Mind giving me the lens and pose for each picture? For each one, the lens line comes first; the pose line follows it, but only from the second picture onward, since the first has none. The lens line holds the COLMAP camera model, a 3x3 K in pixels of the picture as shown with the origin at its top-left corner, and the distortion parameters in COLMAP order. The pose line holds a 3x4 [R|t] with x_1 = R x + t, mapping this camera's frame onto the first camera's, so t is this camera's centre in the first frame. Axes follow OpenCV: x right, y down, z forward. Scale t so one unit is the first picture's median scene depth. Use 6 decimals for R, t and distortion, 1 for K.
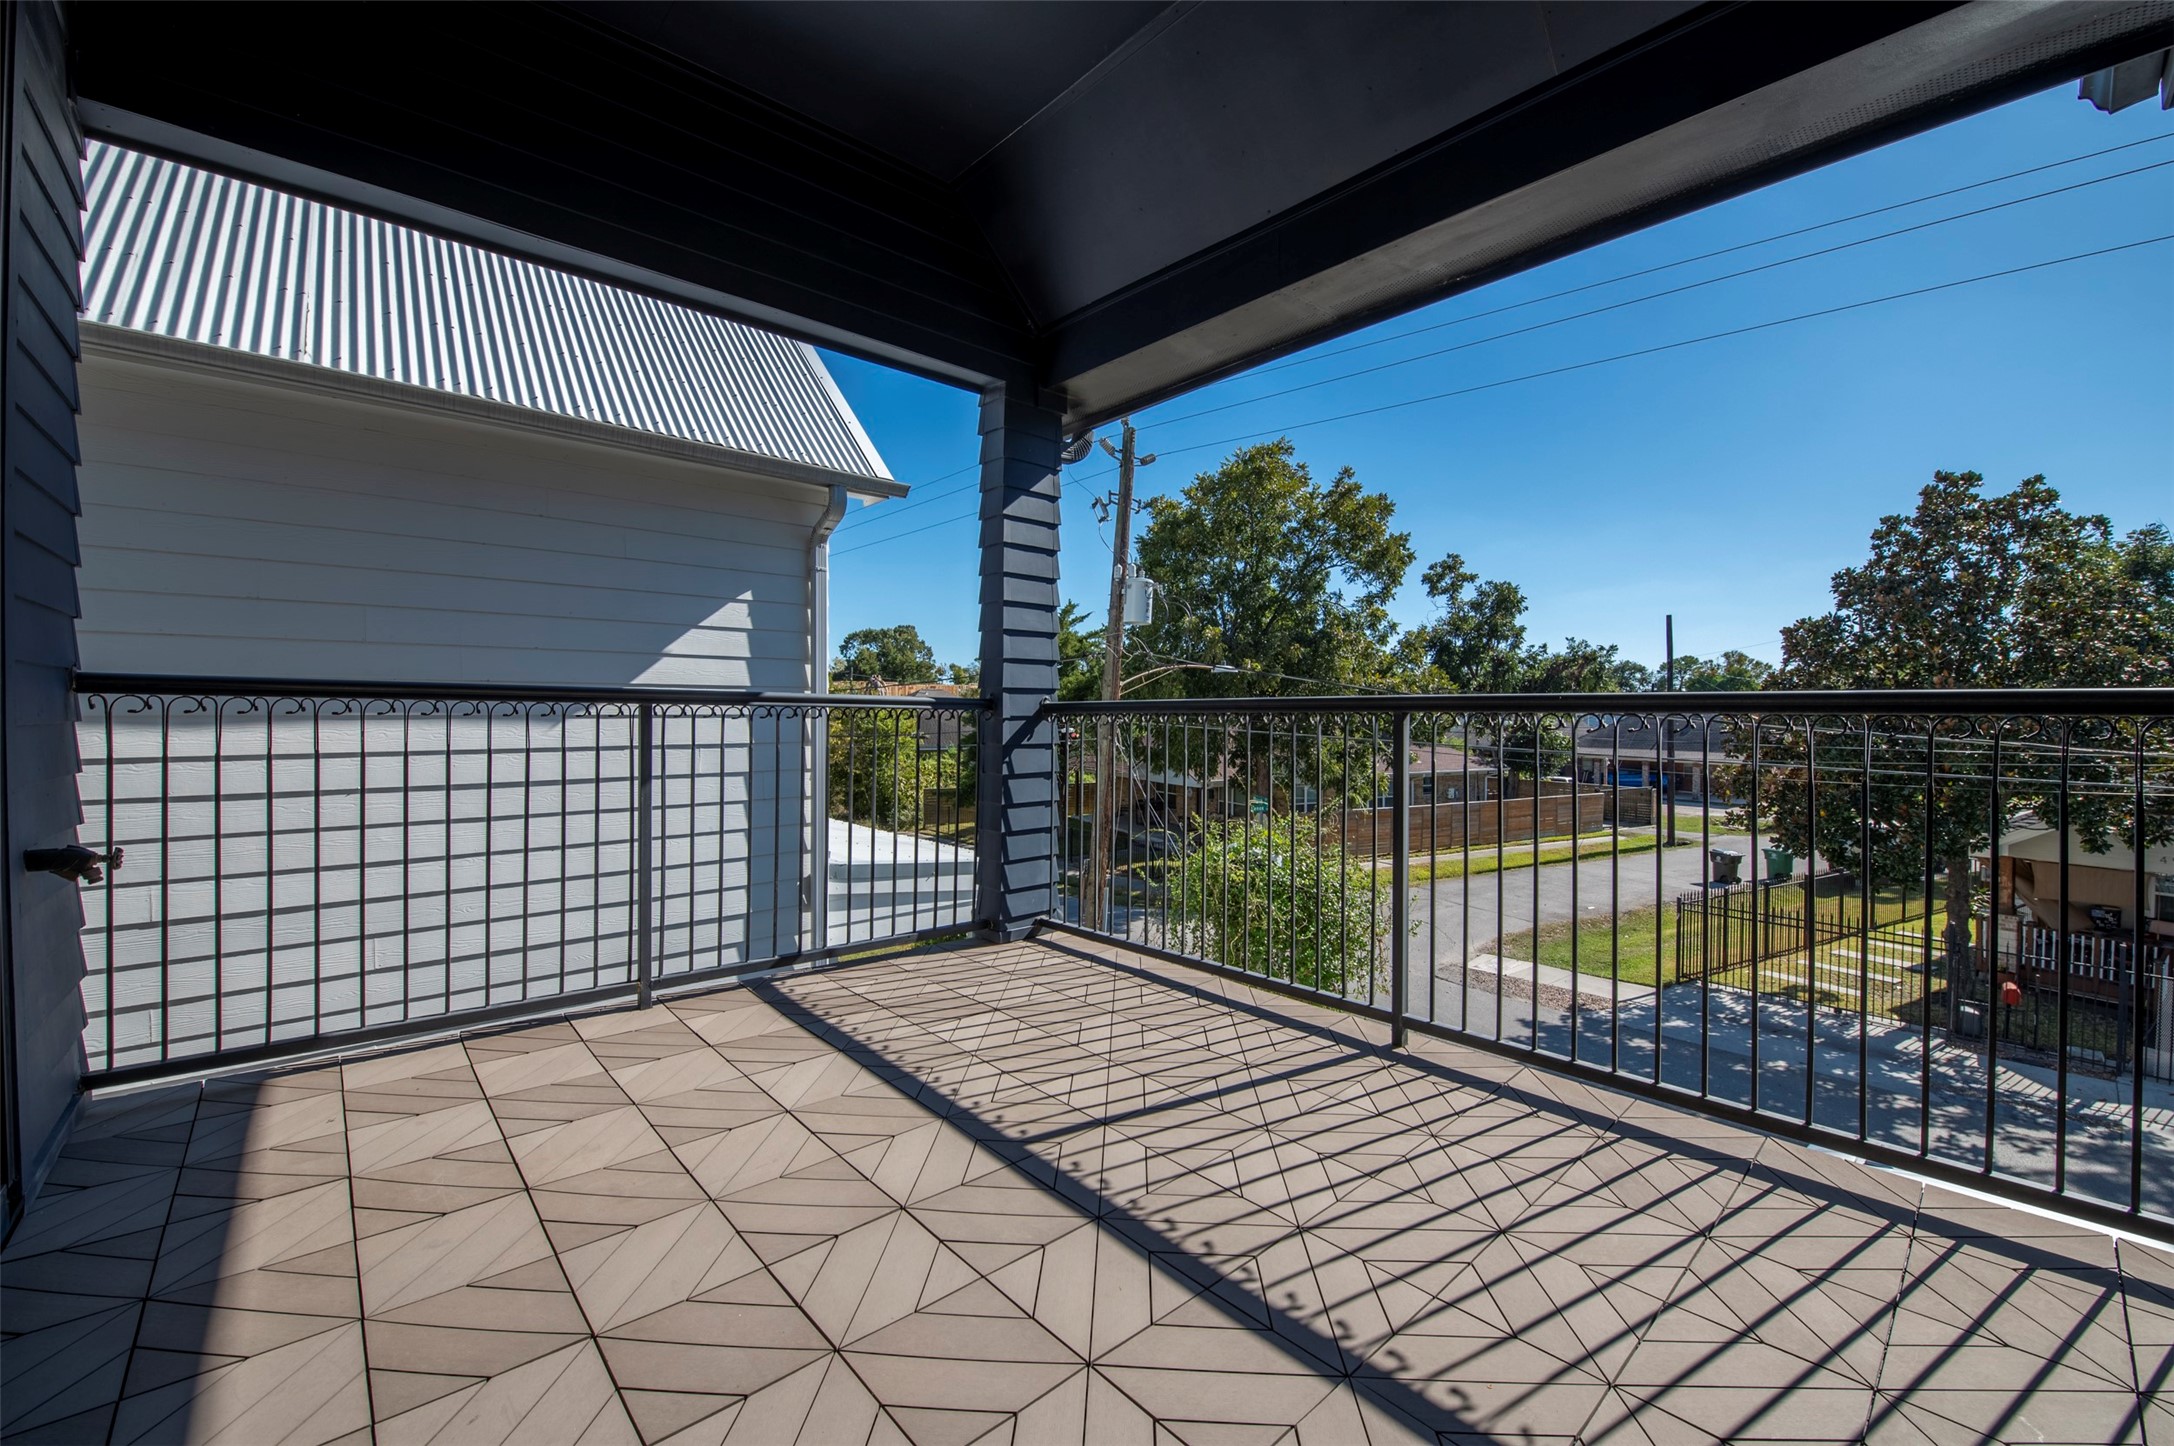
lens RADIAL K [[875.9, 0, 1087.0], [0, 875.9, 723.0], [0, 0, 1]] dist [-0.011301, -0.003544]
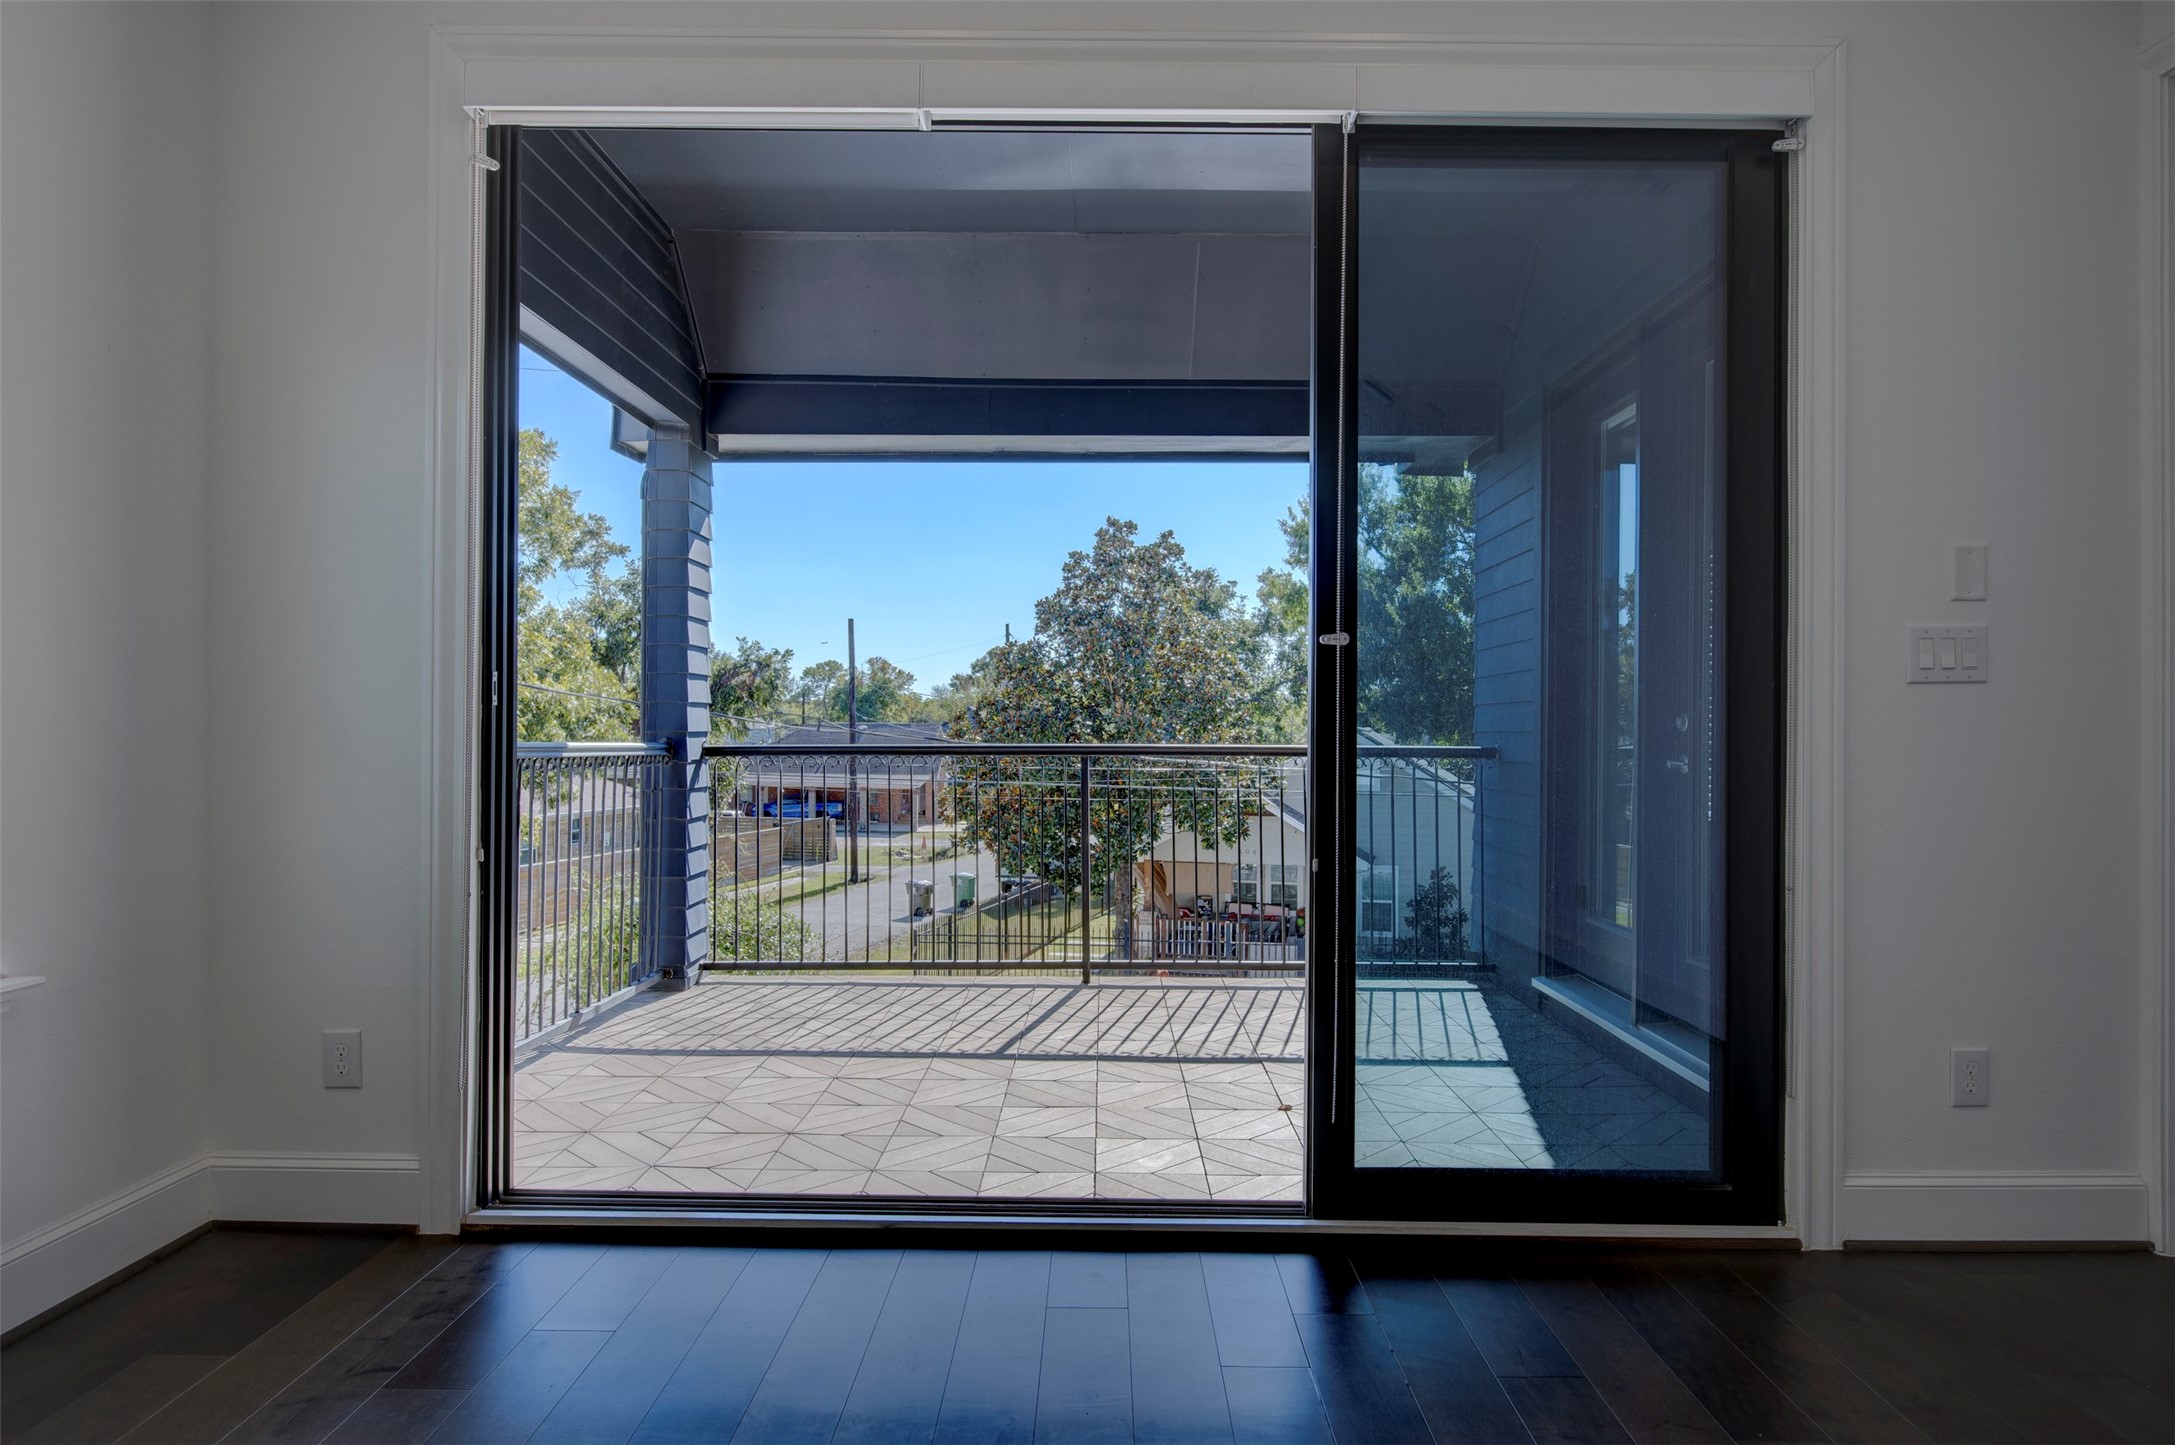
lens RADIAL K [[1312.9, 0, 1087.5], [0, 1312.9, 722.5], [0, 0, 1]] dist [0.000509, 0.000015]
pose [[0.668393, 0.002127, 0.743805, -0.278070], [0.007431, 0.999927, -0.009536, -0.010090], [-0.743771, 0.011901, 0.668329, -0.103392]]
